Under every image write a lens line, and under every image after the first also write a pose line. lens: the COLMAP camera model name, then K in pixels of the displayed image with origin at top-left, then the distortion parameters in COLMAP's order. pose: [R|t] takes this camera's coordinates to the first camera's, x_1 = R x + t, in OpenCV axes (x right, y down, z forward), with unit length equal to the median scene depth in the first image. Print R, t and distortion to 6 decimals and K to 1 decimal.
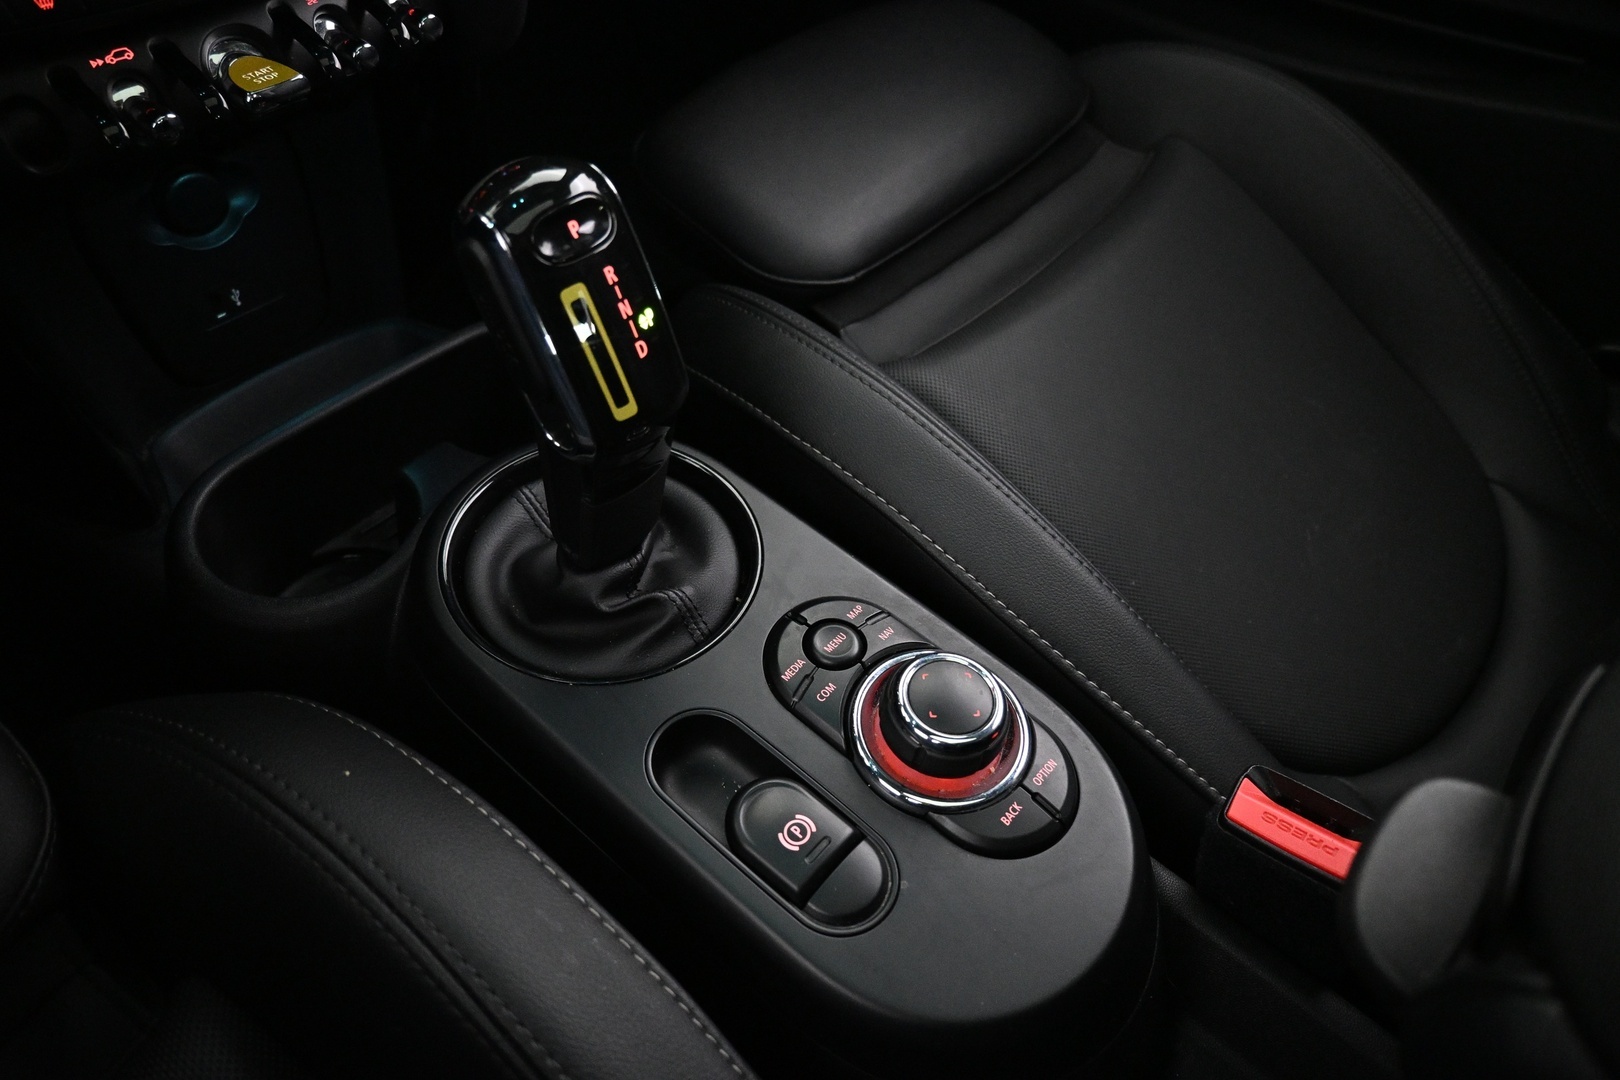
lens RADIAL K [[1070.8, 0, 810.0], [0, 1070.8, 540.0], [0, 0, 1]] dist [-0.011867, -0.002737]
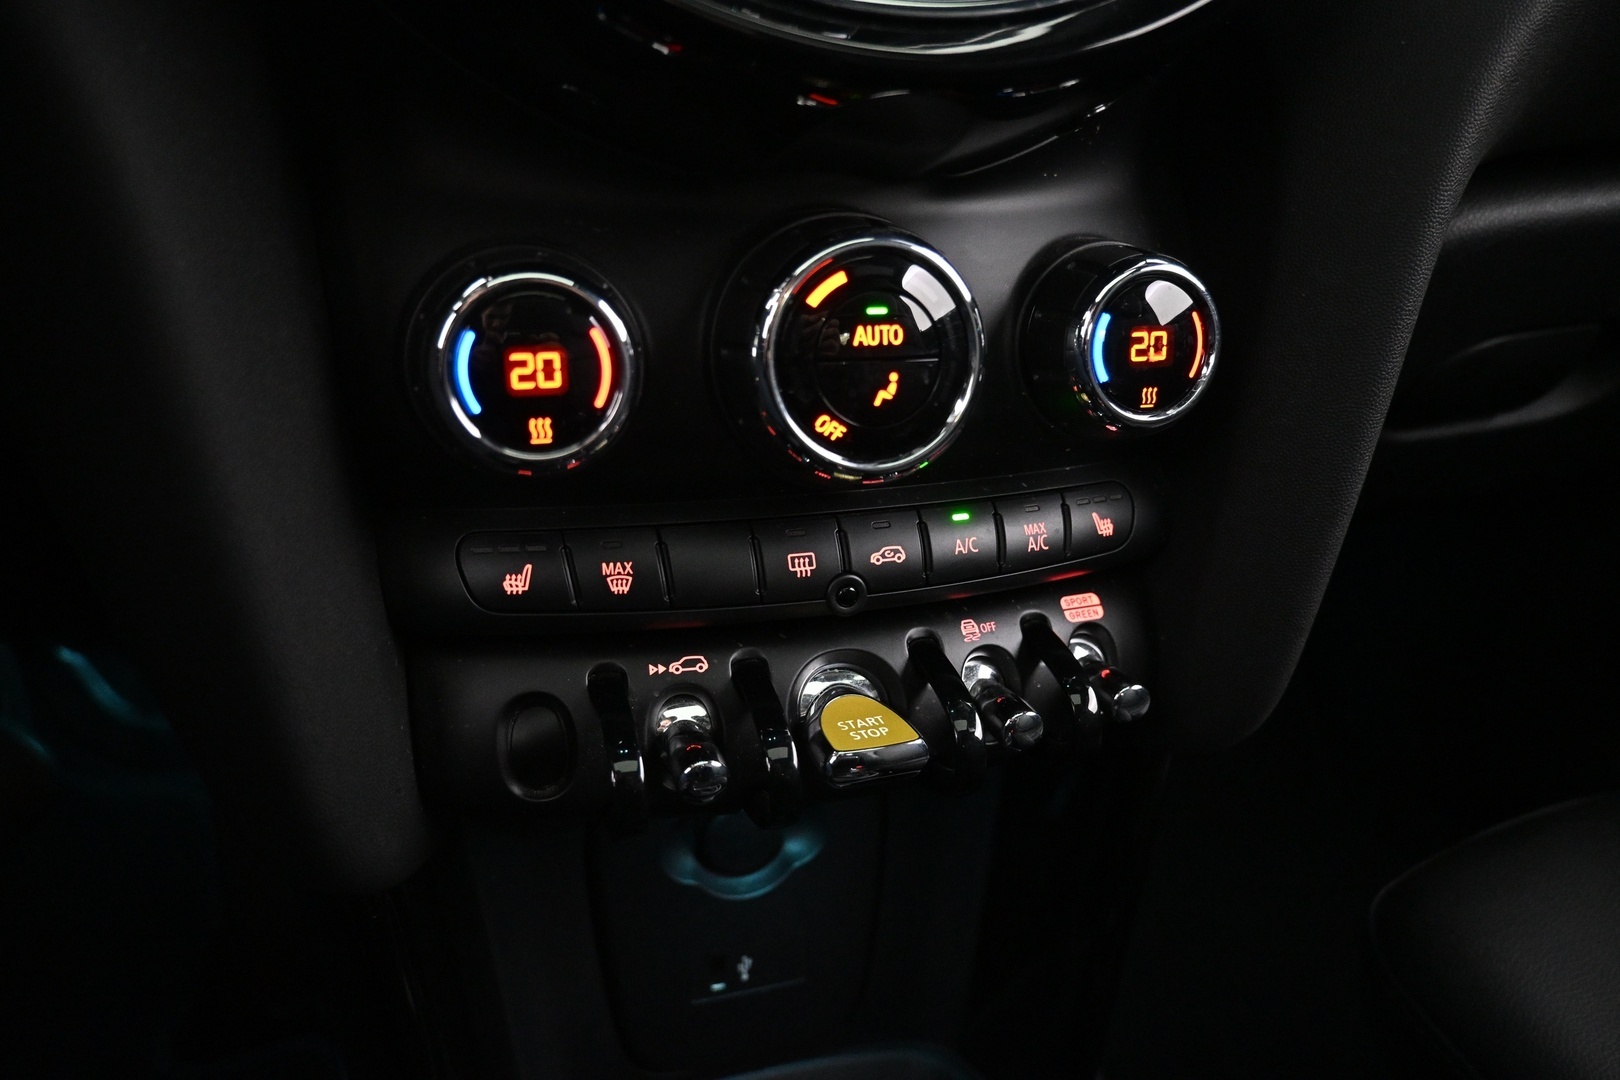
lens RADIAL K [[1070.8, 0, 810.0], [0, 1070.8, 540.0], [0, 0, 1]] dist [-0.011867, -0.002737]
pose [[0.846064, 0.115966, -0.520315, -0.216115], [-0.369373, 0.831295, -0.415346, -0.246551], [0.384370, 0.543599, 0.746163, 0.435981]]
